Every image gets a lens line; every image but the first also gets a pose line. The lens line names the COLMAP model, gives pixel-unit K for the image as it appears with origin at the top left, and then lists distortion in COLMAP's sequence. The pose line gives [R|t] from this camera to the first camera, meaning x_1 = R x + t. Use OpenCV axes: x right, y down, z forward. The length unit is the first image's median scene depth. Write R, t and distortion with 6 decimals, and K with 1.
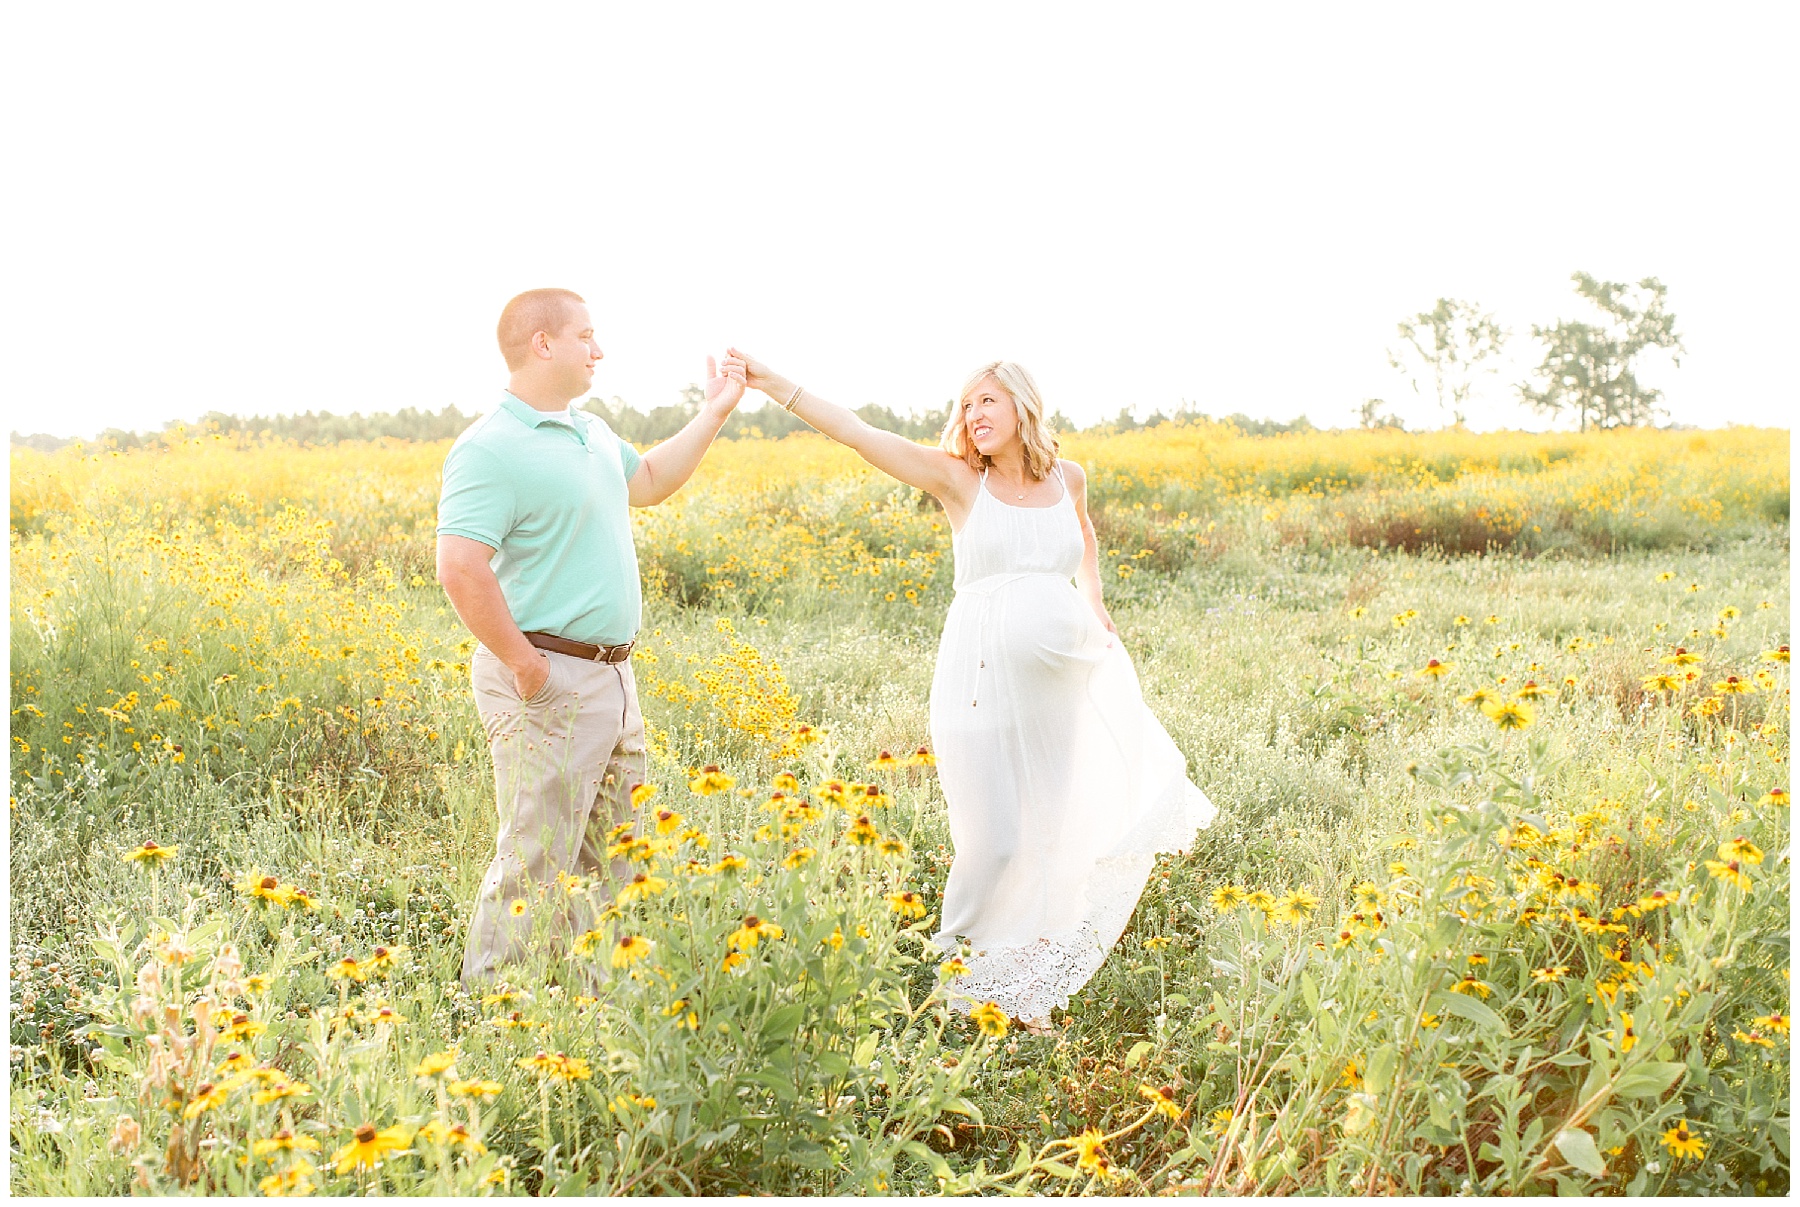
lens RADIAL K [[2619.0, 0, 900.0], [0, 2619.0, 603.5], [0, 0, 1]] dist [0.049243, -0.038524]
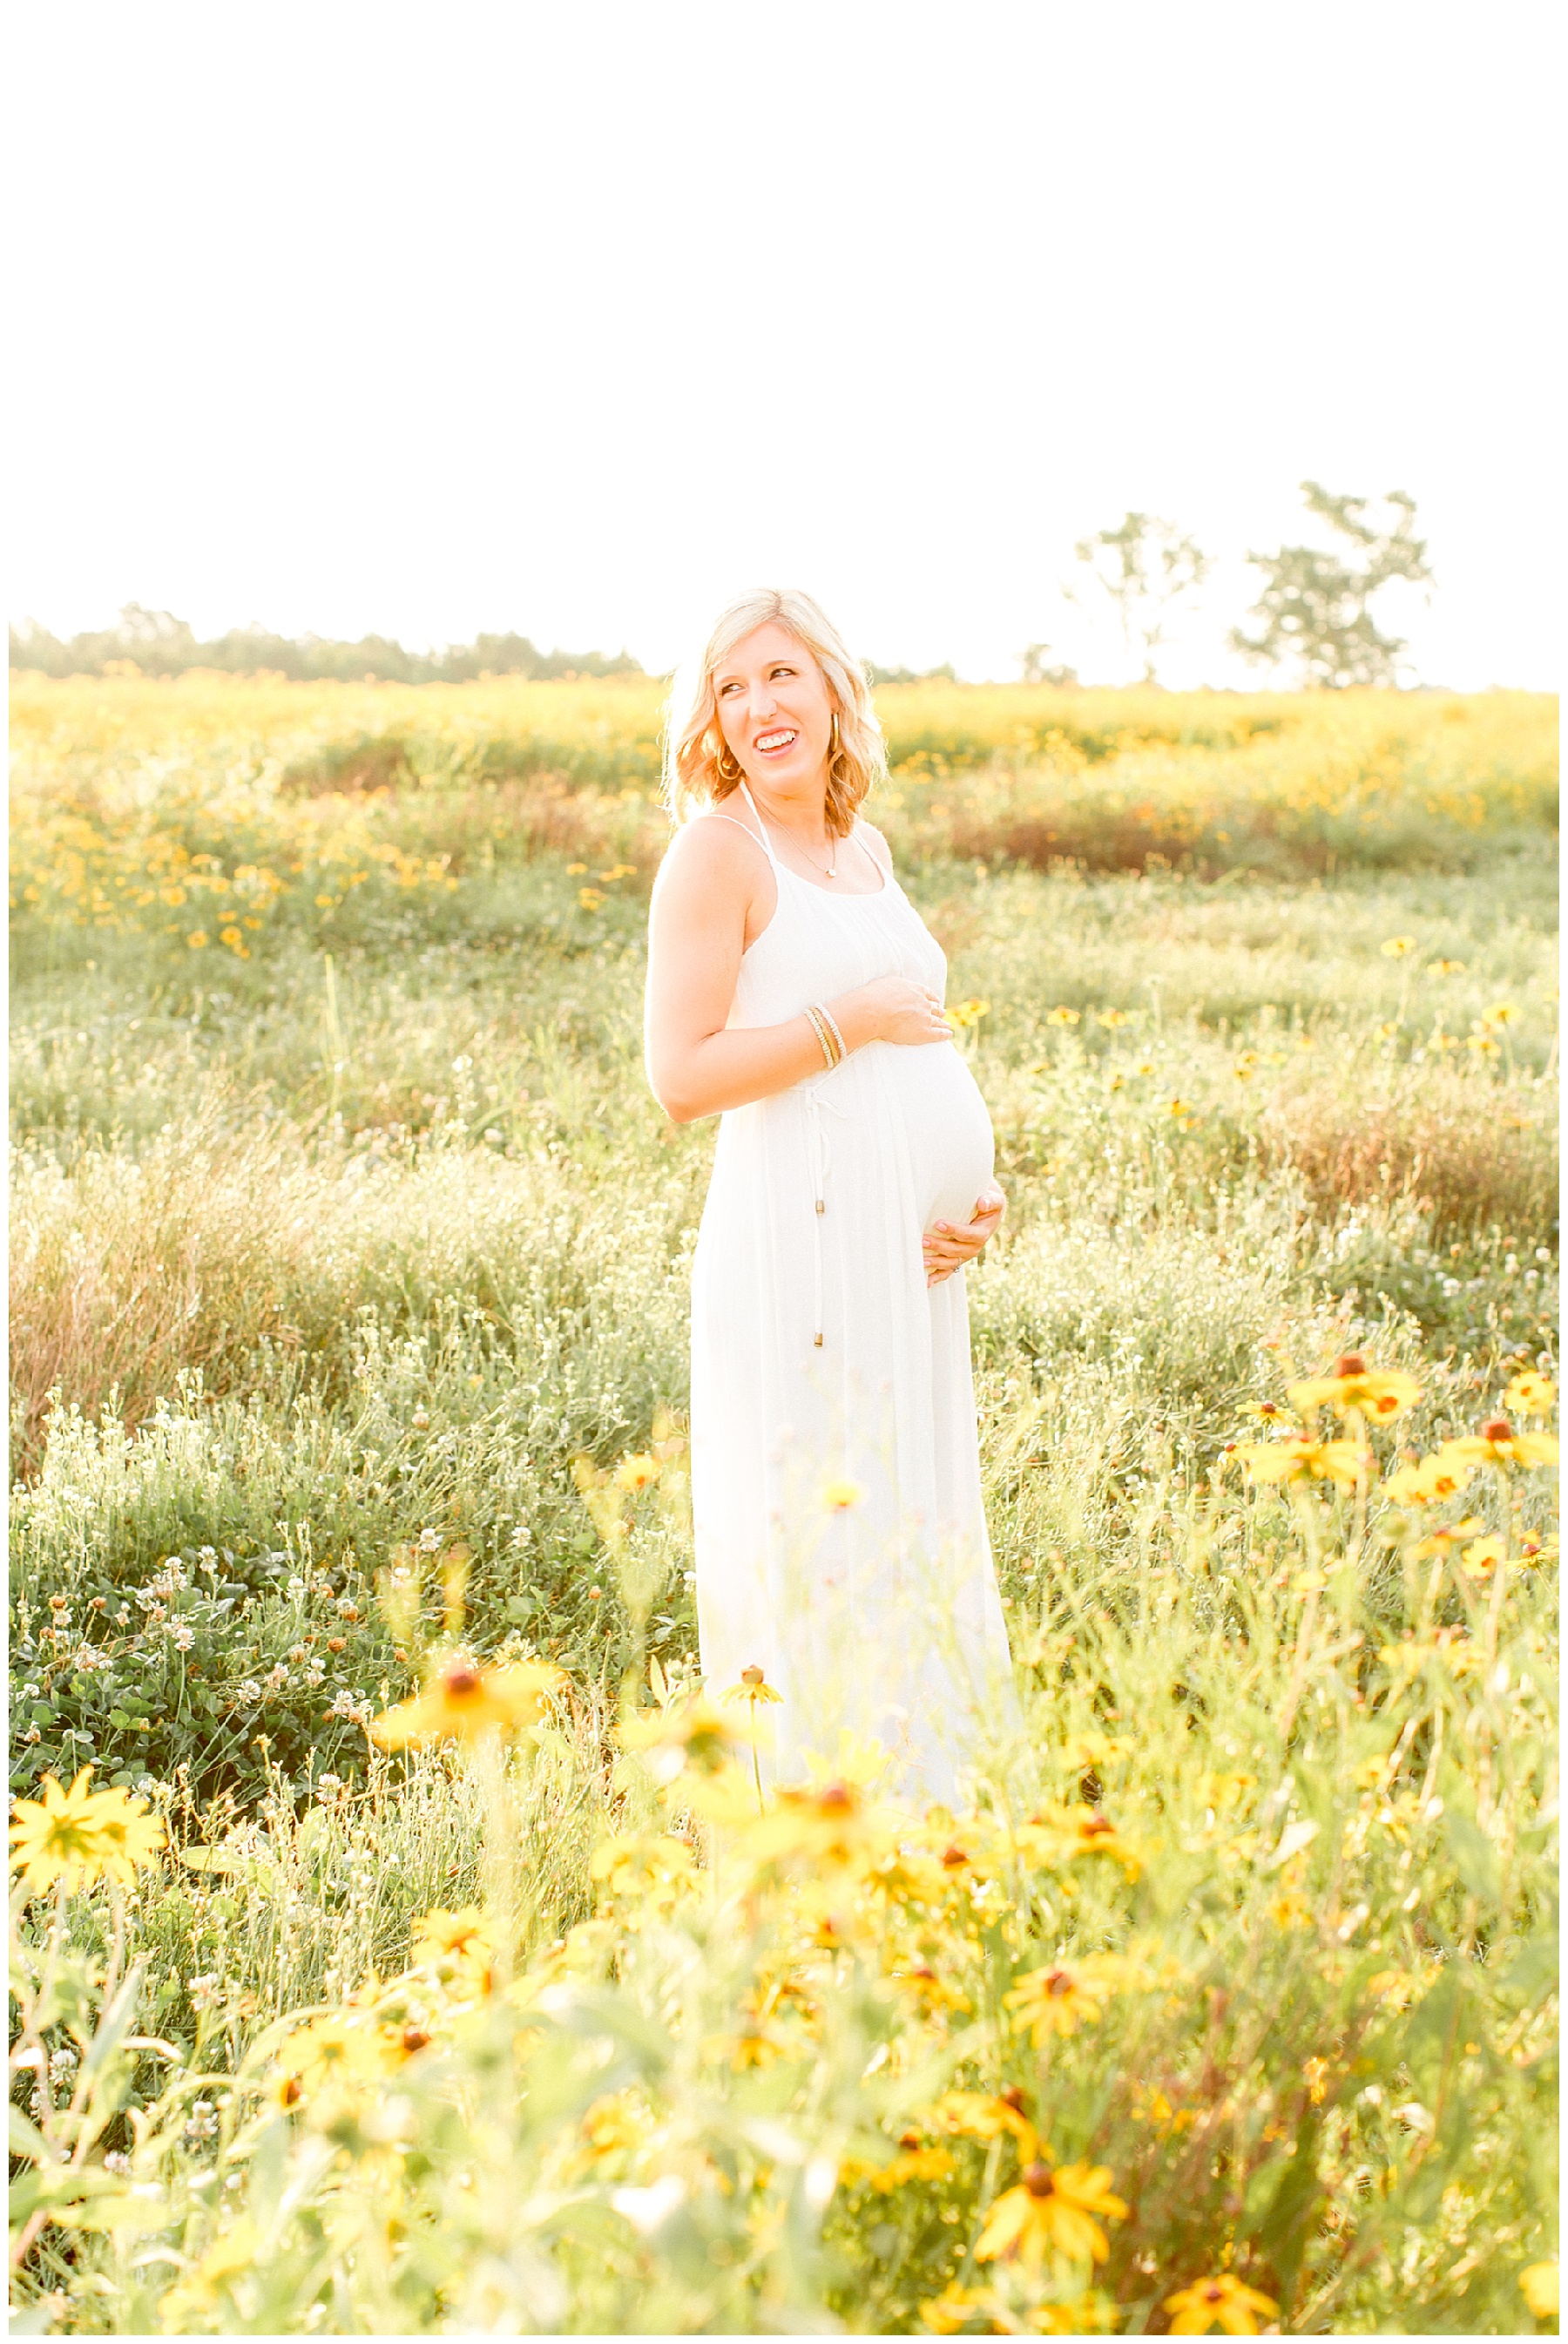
lens RADIAL K [[3395.6, 0, 783.7], [0, 3395.6, 1205.6], [0, 0, 1]] dist [0.047466, -0.066934]
pose [[0.994590, 0.003666, 0.103810, 0.032723], [-0.012857, 0.996036, 0.088015, -0.007993], [-0.103076, -0.088874, 0.990695, 0.110791]]
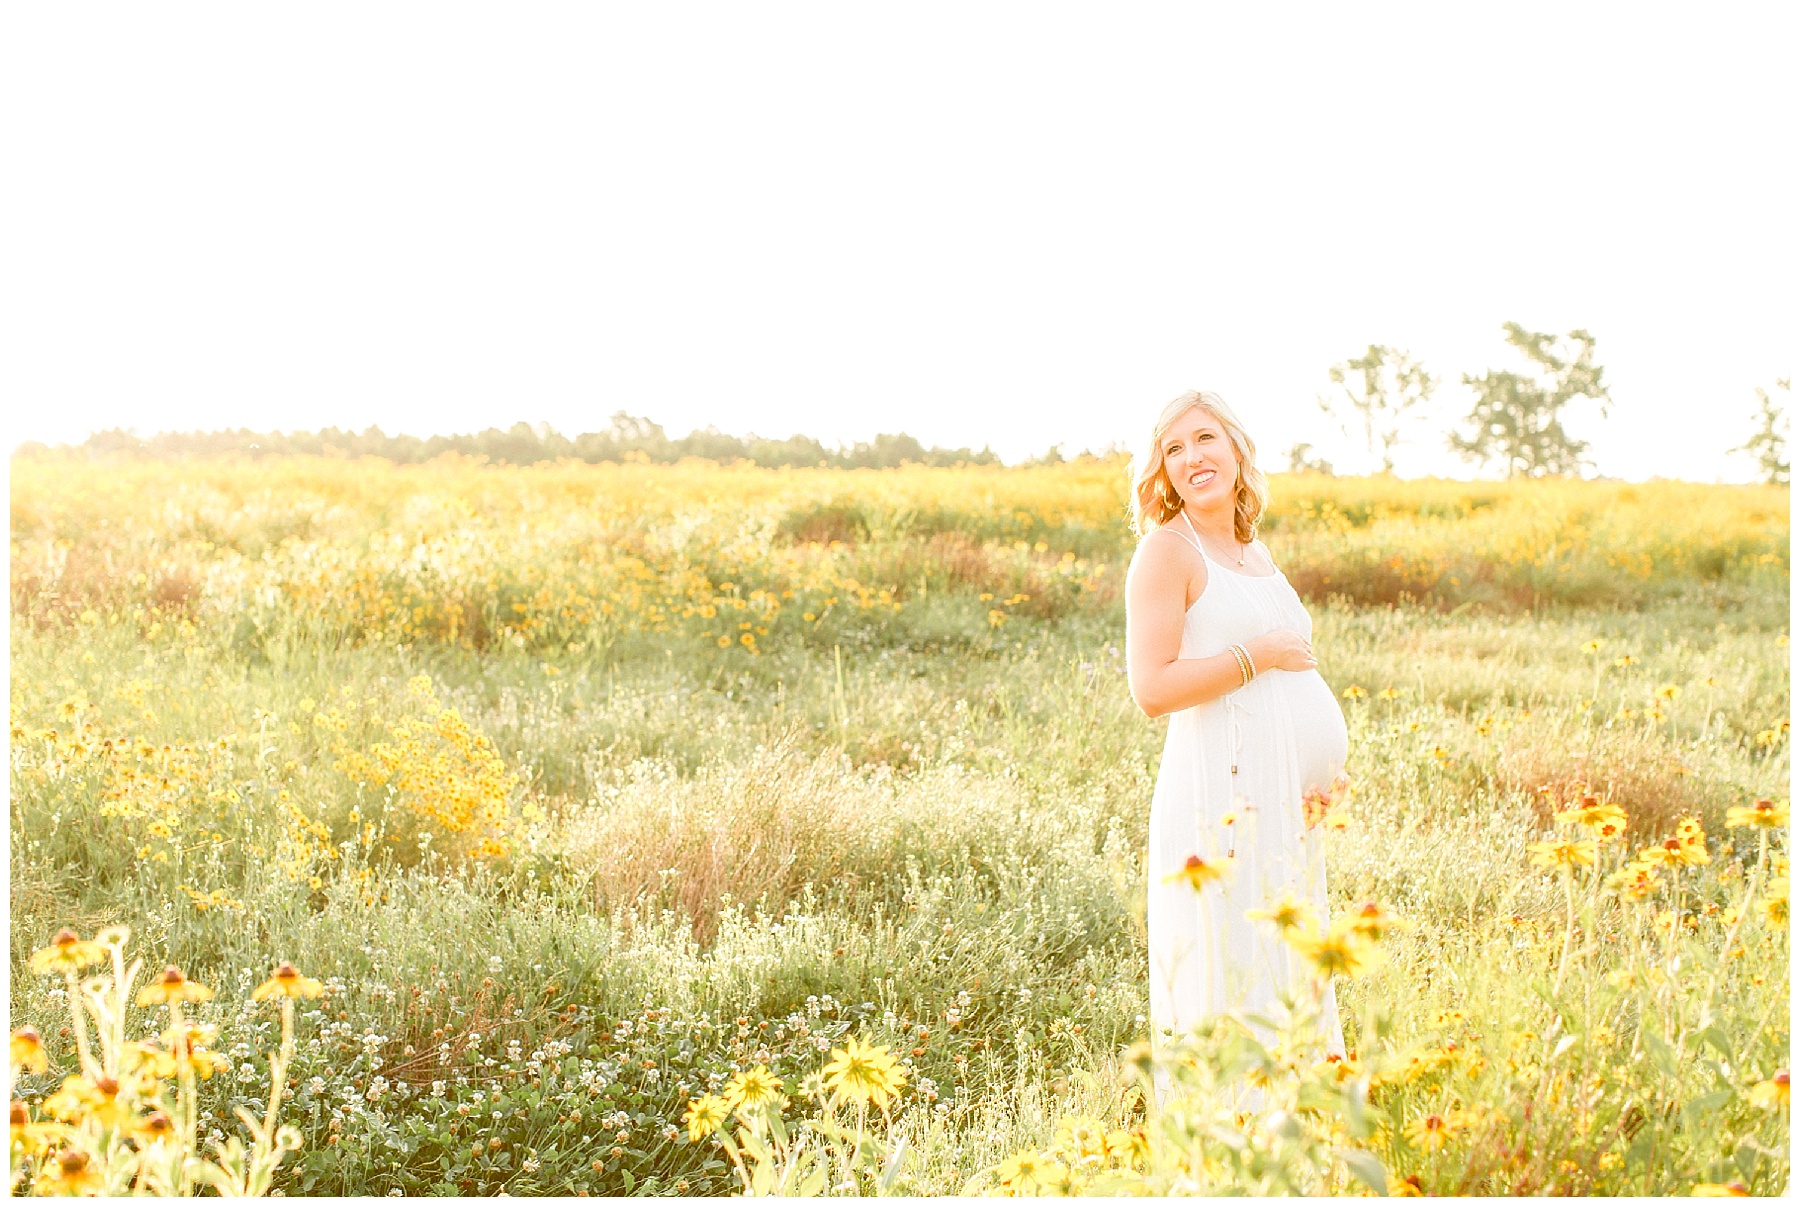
lens RADIAL K [[2608.0, 0, 900.0], [0, 2608.0, 603.5], [0, 0, 1]] dist [0.047466, -0.066934]
pose [[0.999388, 0.023783, 0.025639, 0.020851], [-0.023461, 0.999643, -0.012784, -0.003538], [-0.025933, 0.012175, 0.999590, 0.074246]]
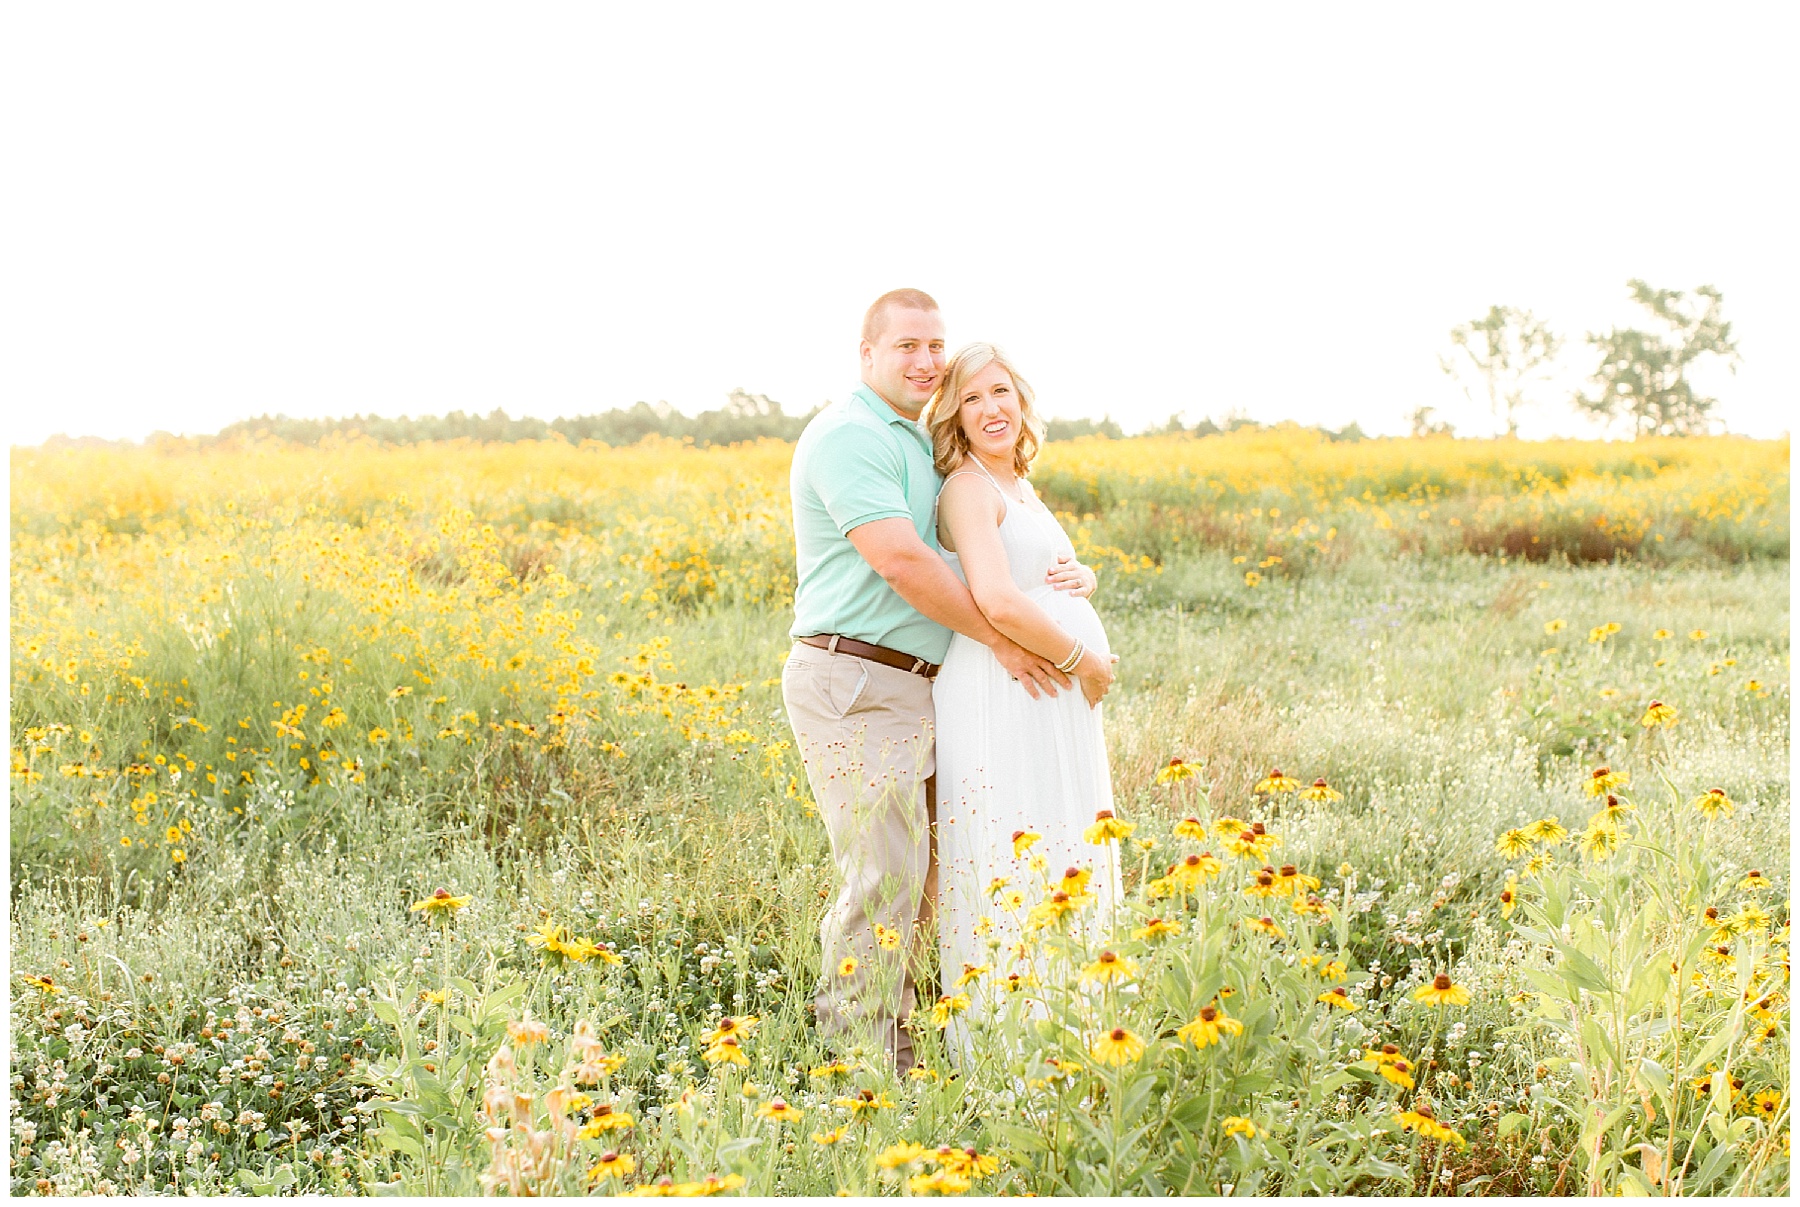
lens RADIAL K [[2619.0, 0, 900.0], [0, 2619.0, 603.5], [0, 0, 1]] dist [0.049243, -0.038524]
pose [[0.999880, 0.005150, -0.014631, -0.021115], [-0.005181, 0.999985, -0.002038, -0.000537], [0.014620, 0.002113, 0.999891, 0.023243]]
